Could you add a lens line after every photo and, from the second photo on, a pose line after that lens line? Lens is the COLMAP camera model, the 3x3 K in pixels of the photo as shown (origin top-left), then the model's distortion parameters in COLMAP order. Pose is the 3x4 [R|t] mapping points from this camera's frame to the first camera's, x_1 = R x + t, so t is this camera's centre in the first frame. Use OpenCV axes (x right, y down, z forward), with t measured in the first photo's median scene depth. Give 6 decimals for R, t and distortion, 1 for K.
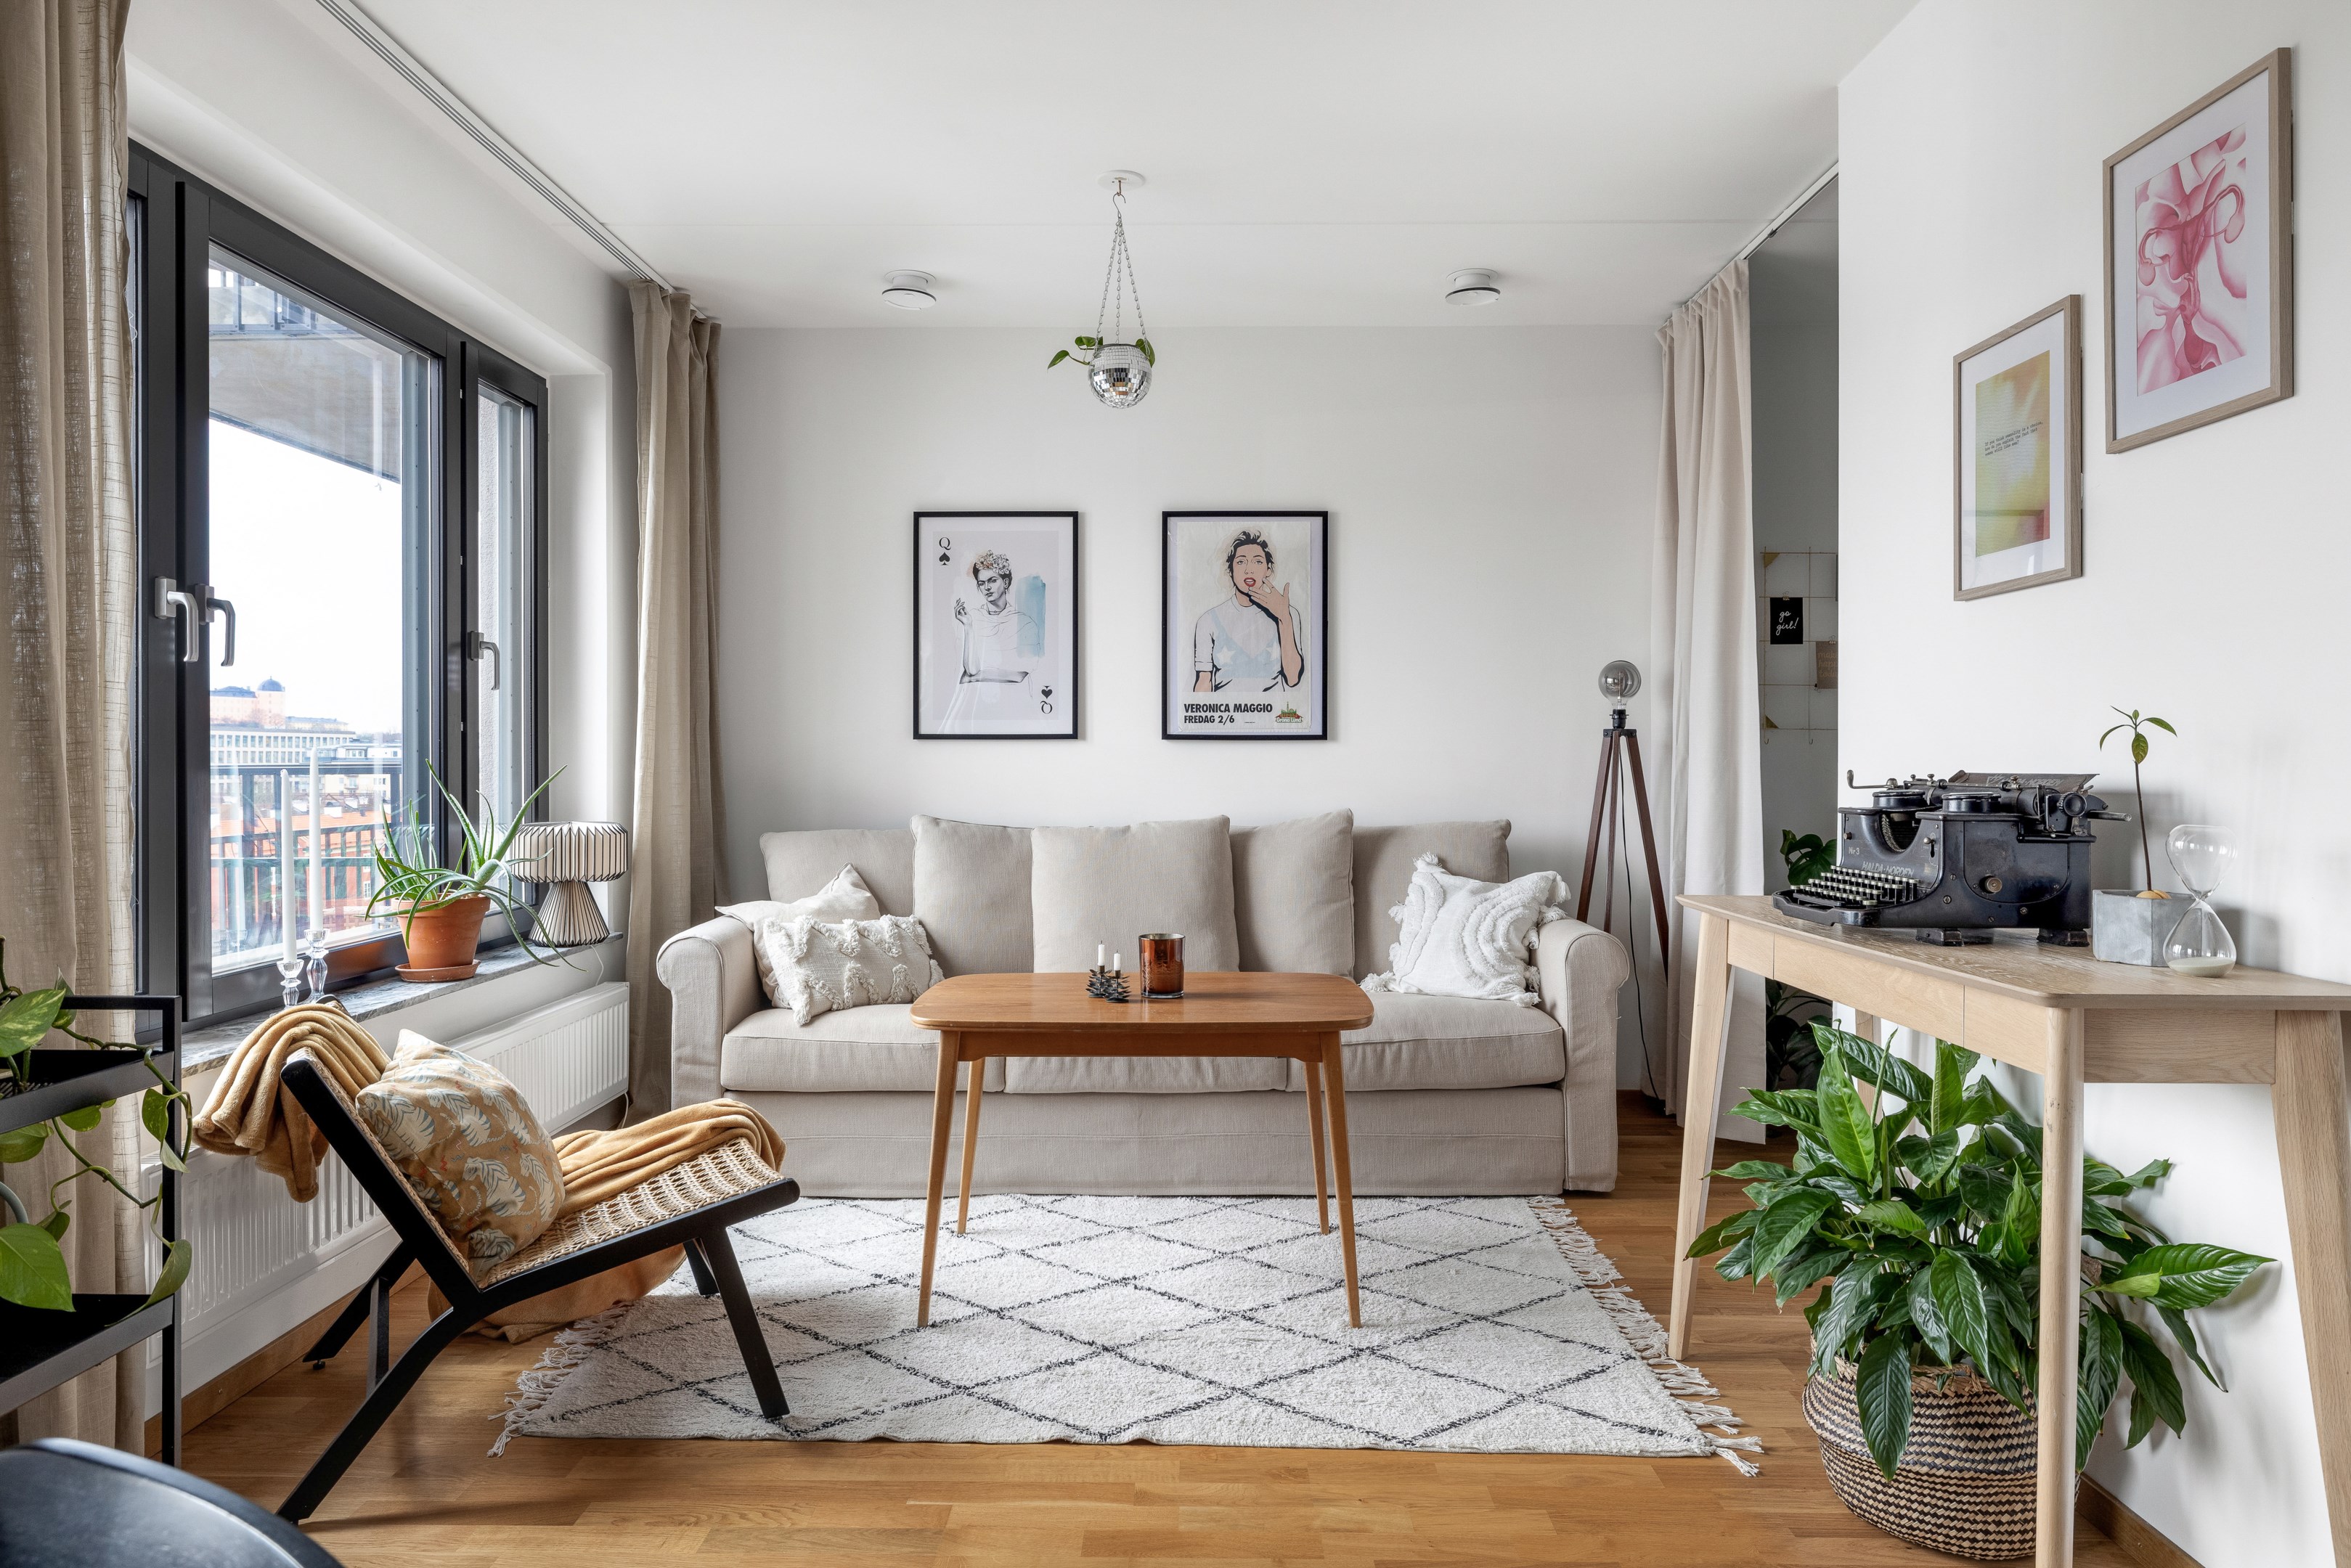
lens RADIAL K [[1419.5, 0, 1166.9], [0, 1419.5, 756.2], [0, 0, 1]] dist [0.001100, 0.002319]
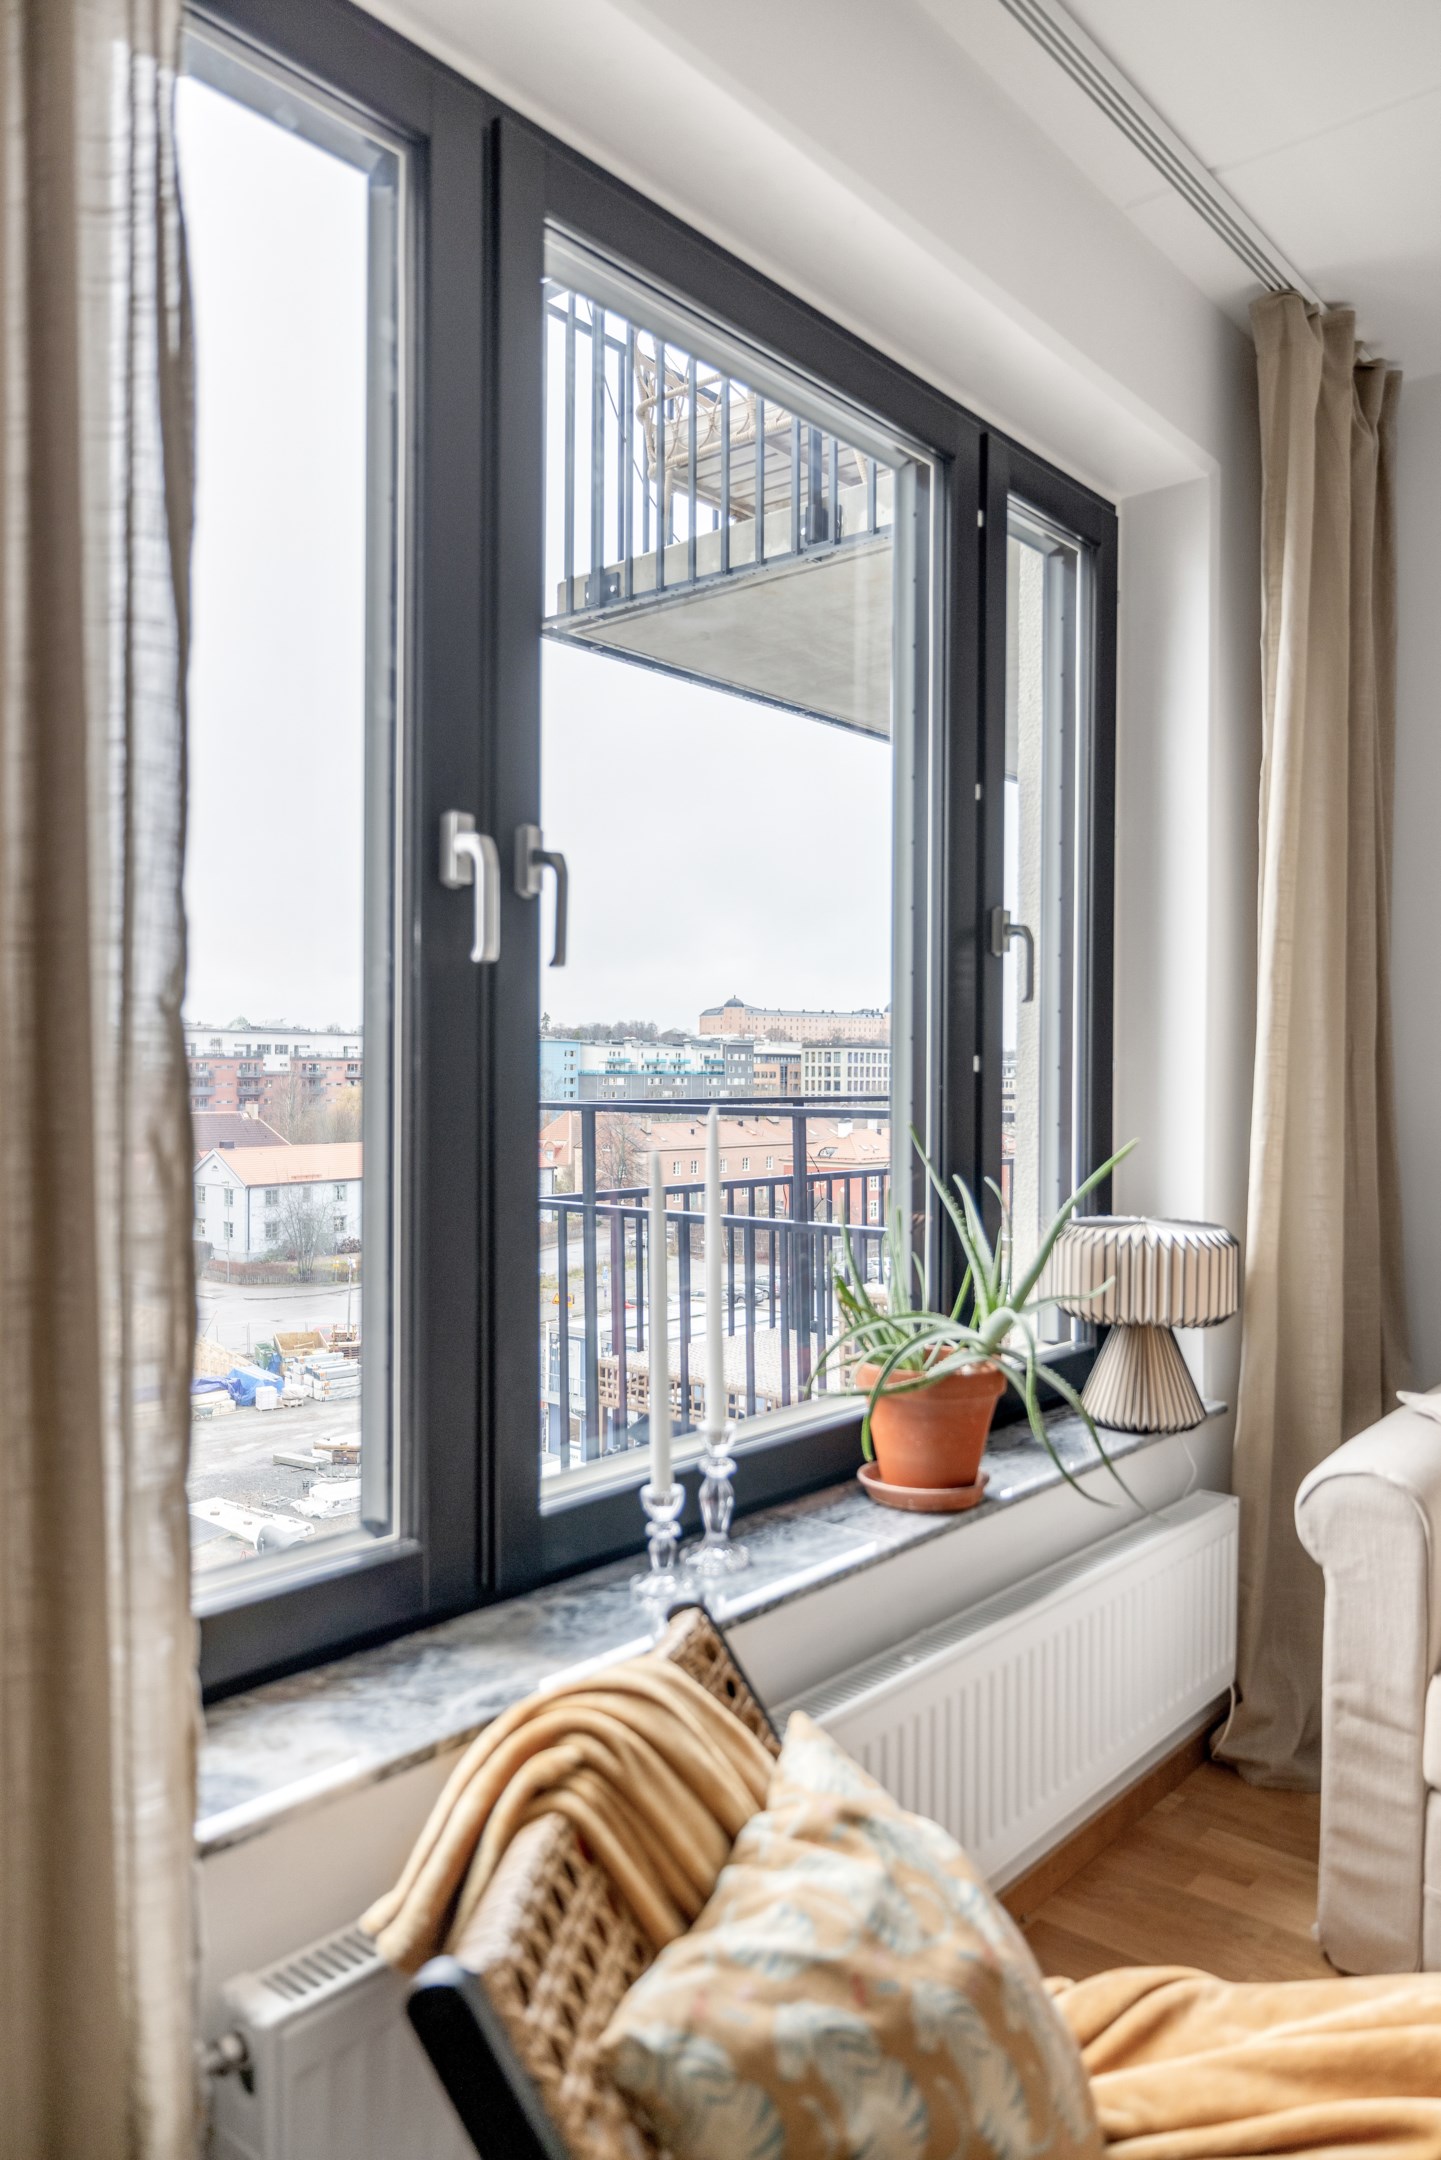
lens RADIAL K [[1496.7, 0, 717.2], [0, 1496.7, 1082.3], [0, 0, 1]] dist [0.006232, 0.000563]
pose [[0.777040, 0.011823, -0.629340, -0.173842], [-0.008390, 0.999929, 0.008427, -0.017105], [0.629395, -0.001268, 0.777084, 0.420833]]
